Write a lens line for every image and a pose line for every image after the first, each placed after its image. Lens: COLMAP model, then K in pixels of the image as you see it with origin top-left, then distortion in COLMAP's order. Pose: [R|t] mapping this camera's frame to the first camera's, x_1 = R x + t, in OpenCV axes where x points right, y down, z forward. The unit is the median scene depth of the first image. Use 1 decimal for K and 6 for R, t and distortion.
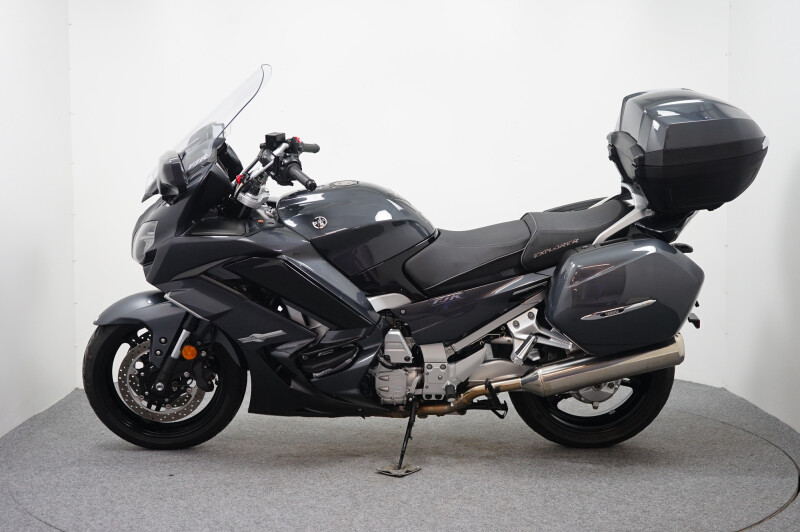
lens RADIAL K [[1132.3, 0, 400.0], [0, 1132.3, 266.0], [0, 0, 1]] dist [-0.007886, -0.010996]
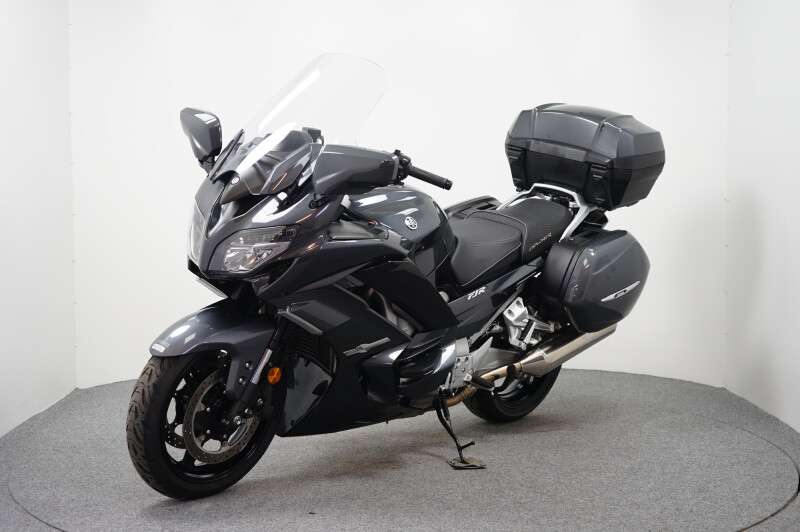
lens RADIAL K [[1132.3, 0, 400.0], [0, 1132.3, 266.0], [0, 0, 1]] dist [-0.007886, -0.010996]
pose [[0.681165, -0.049707, 0.730440, -0.766531], [0.050389, 0.998510, 0.020959, -0.021651], [-0.730394, 0.022530, 0.682655, 0.334111]]
